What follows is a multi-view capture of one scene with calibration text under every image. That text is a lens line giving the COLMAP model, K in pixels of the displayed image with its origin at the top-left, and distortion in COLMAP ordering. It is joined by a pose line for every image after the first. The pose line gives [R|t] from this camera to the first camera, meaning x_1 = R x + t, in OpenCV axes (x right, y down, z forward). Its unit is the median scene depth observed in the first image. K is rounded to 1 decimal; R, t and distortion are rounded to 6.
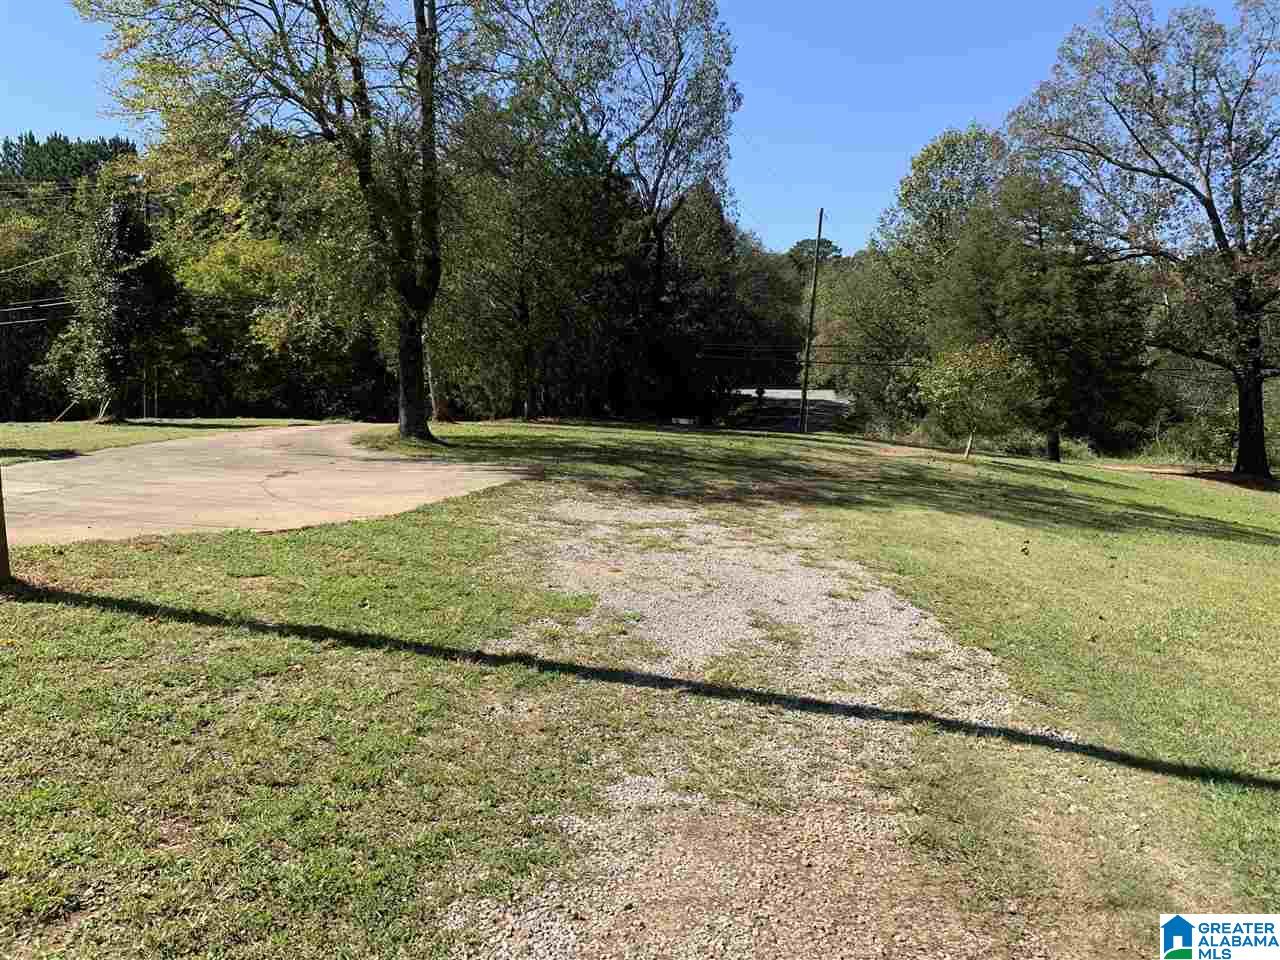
lens RADIAL K [[950.8, 0, 638.2], [0, 950.8, 474.5], [0, 0, 1]] dist [-0.013942, -0.005405]
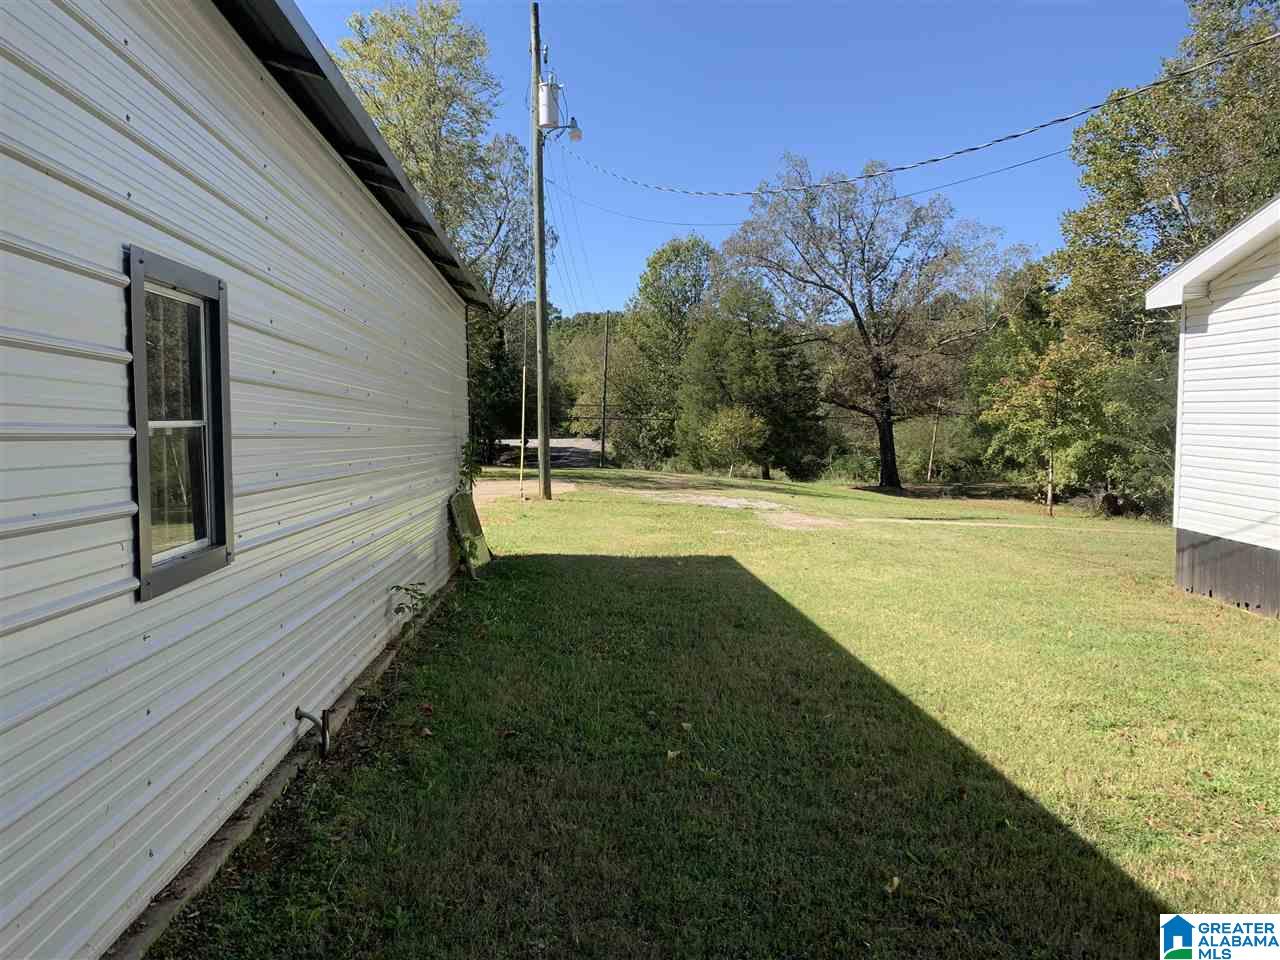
lens RADIAL K [[950.8, 0, 640.8], [0, 950.8, 482.8], [0, 0, 1]] dist [-0.013942, -0.005405]
pose [[0.952197, -0.042815, 0.302471, -0.167712], [0.055630, 0.997877, -0.033876, 0.020823], [-0.300378, 0.049083, 0.952557, -0.292604]]
